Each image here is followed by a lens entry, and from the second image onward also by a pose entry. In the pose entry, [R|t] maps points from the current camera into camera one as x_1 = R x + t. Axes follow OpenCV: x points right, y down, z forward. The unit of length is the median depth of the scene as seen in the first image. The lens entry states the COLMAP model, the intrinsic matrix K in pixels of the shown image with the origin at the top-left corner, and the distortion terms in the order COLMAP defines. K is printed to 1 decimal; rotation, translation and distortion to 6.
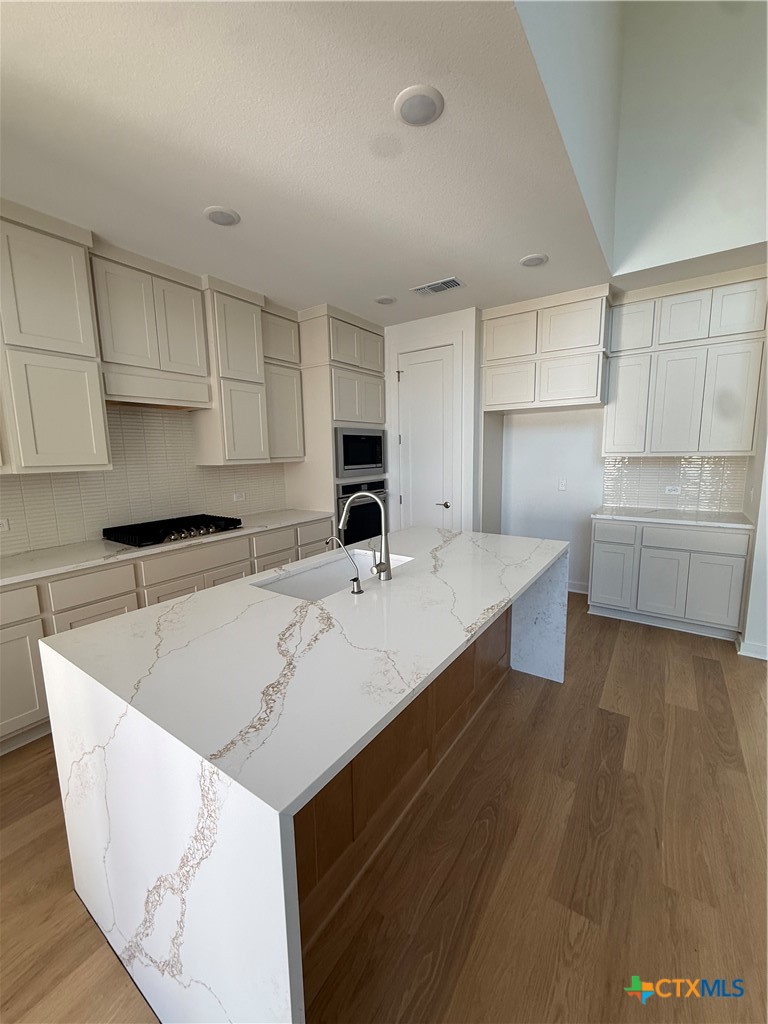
lens RADIAL K [[409.7, 0, 383.6], [0, 409.7, 510.2], [0, 0, 1]] dist [-0.001069, 0.000085]
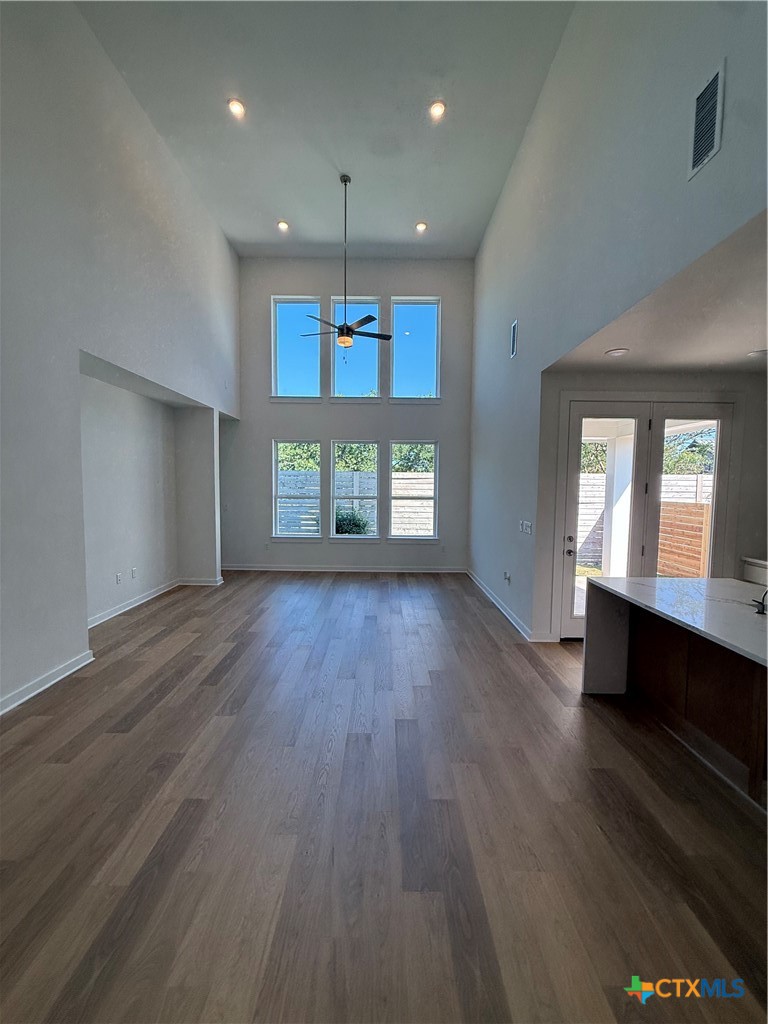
lens RADIAL K [[409.7, 0, 379.7], [0, 409.7, 513.2], [0, 0, 1]] dist [-0.001069, 0.000085]
pose [[-0.827684, 0.047790, -0.559156, 0.922976], [-0.077183, 0.977205, 0.197769, -0.158756], [0.555862, 0.206848, -0.805128, 0.699428]]
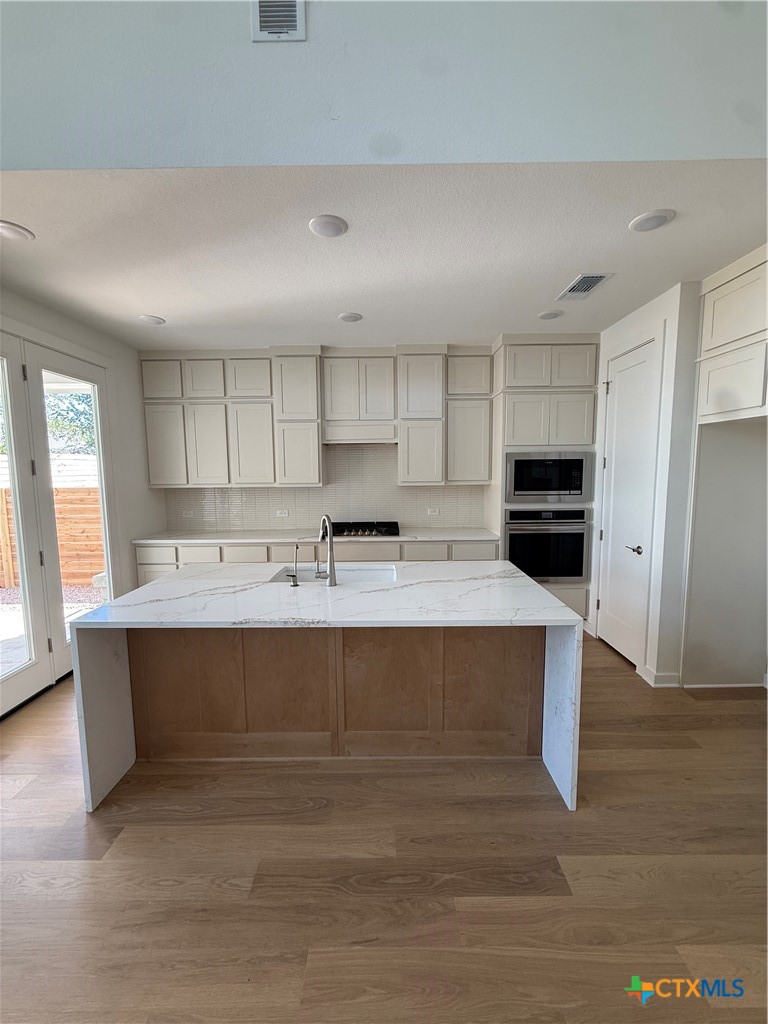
lens RADIAL K [[409.7, 0, 384.6], [0, 409.7, 510.0], [0, 0, 1]] dist [-0.001069, 0.000085]
pose [[0.562244, 0.097785, -0.821170, 0.656133], [-0.117787, 0.992330, 0.037519, -0.077345], [0.818540, 0.075629, 0.569450, 0.230002]]
